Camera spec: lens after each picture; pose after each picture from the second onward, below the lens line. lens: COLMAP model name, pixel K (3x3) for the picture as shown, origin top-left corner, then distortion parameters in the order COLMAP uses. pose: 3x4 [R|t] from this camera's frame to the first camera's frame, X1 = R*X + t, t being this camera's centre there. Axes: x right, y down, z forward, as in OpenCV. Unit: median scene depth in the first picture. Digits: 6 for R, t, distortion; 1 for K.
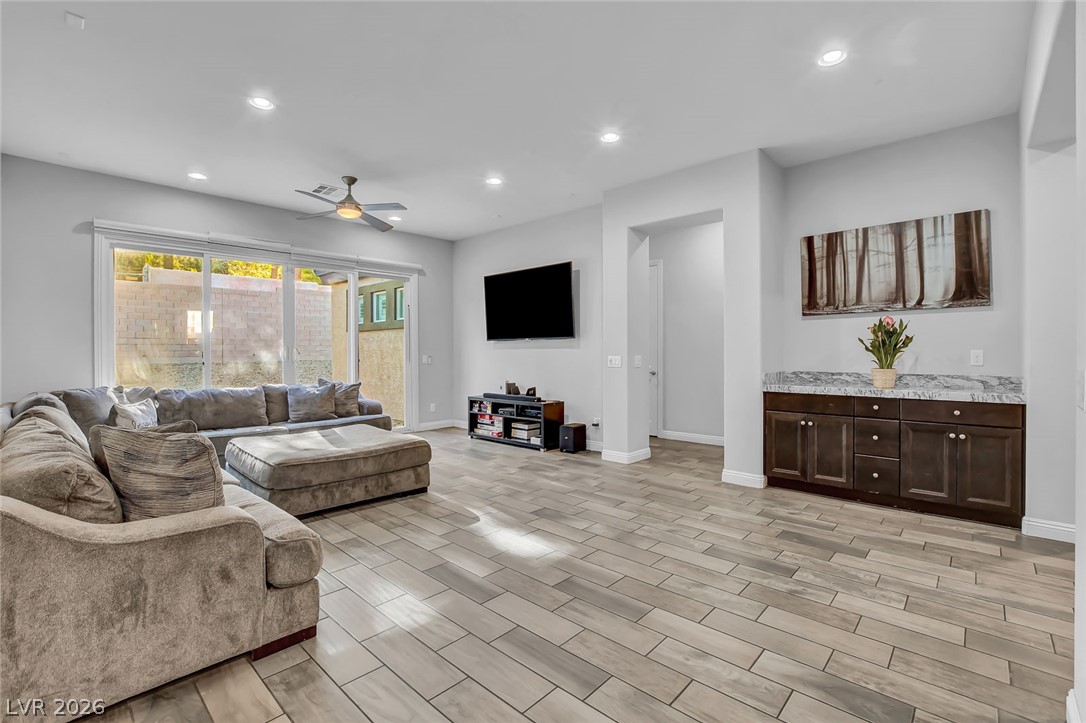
lens RADIAL K [[486.4, 0, 539.7], [0, 486.4, 349.0], [0, 0, 1]] dist [-0.038684, 0.007293]
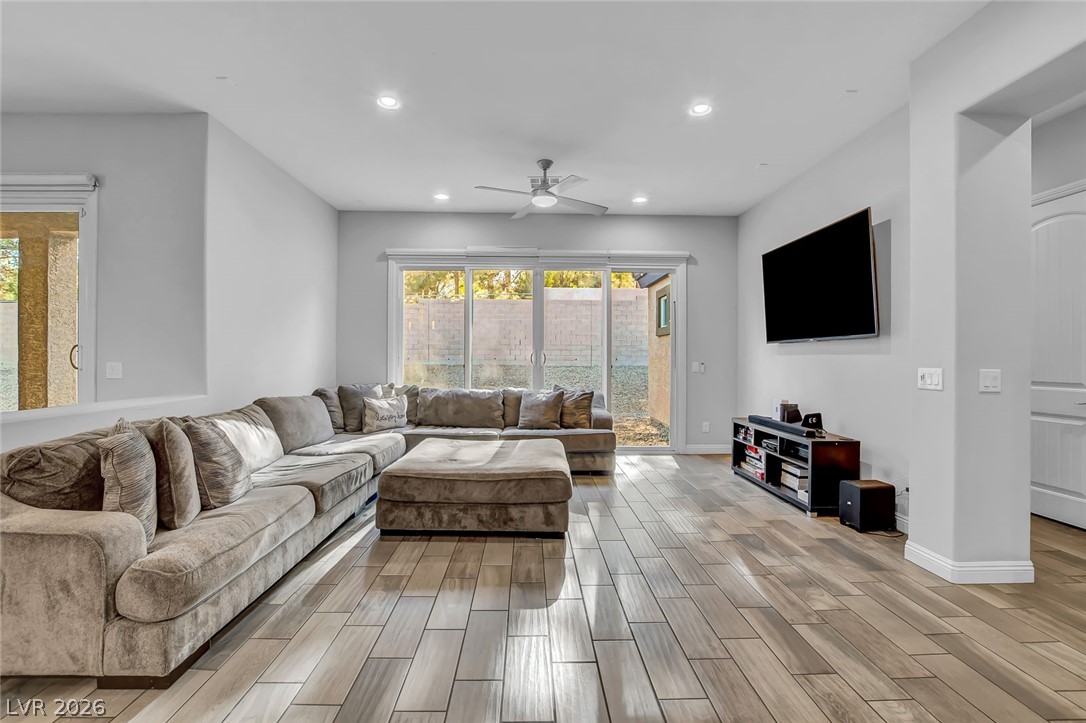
lens RADIAL K [[486.4, 0, 538.2], [0, 486.4, 355.7], [0, 0, 1]] dist [-0.038684, 0.007293]
pose [[0.702176, 0.005547, -0.711982, 0.268780], [-0.004684, 0.999984, 0.003171, 0.002348], [0.711988, 0.001109, 0.702191, 0.410010]]
